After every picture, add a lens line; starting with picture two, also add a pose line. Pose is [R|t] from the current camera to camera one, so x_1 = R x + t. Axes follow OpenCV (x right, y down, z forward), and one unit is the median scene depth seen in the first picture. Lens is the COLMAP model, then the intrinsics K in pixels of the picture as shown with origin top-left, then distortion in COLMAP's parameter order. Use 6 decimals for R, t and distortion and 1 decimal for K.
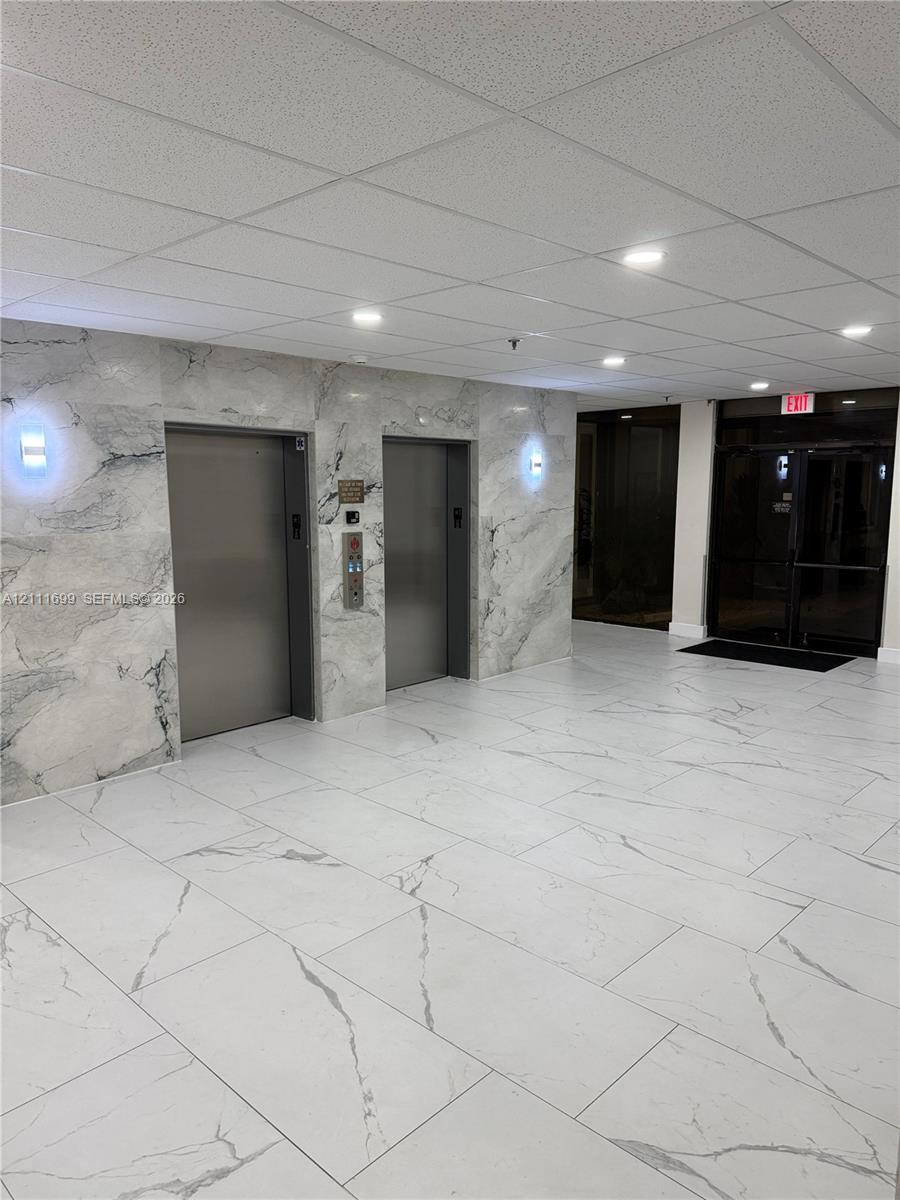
lens RADIAL K [[857.7, 0, 445.2], [0, 857.7, 601.8], [0, 0, 1]] dist [0.052388, -0.043872]
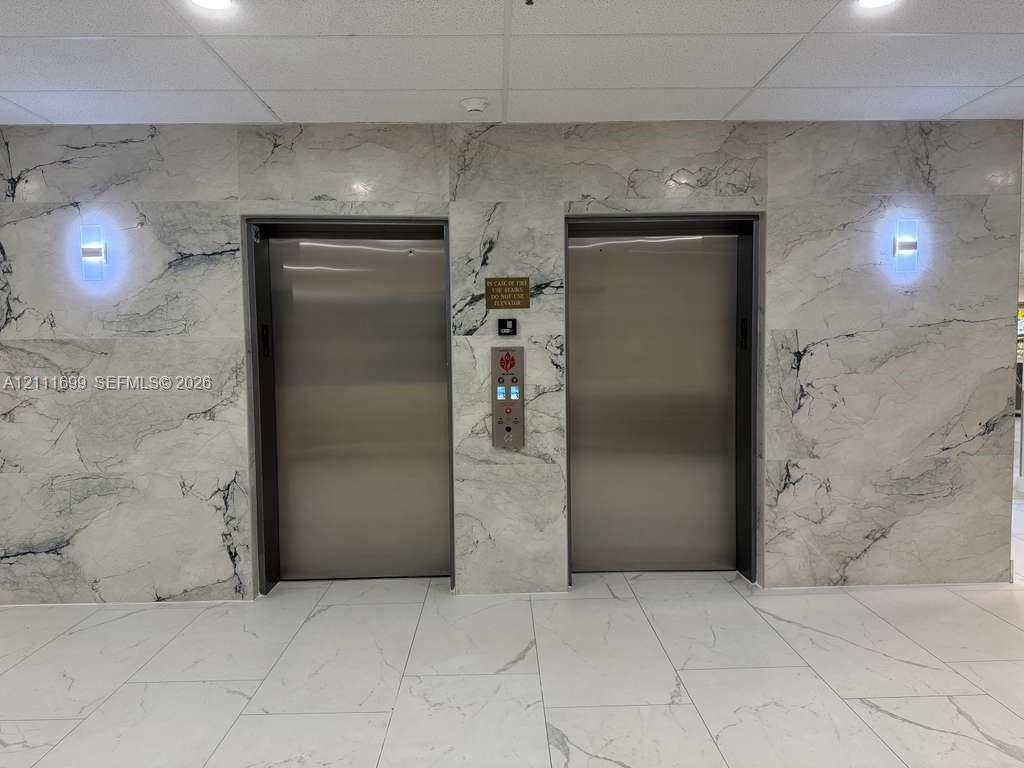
lens RADIAL K [[731.9, 0, 510.5], [0, 731.9, 381.1], [0, 0, 1]] dist [0.052388, -0.043872]
pose [[0.698407, 0.032844, -0.714946, 0.363576], [-0.087984, 0.995309, -0.040224, -0.027052], [0.710272, 0.090997, 0.698021, 0.582227]]
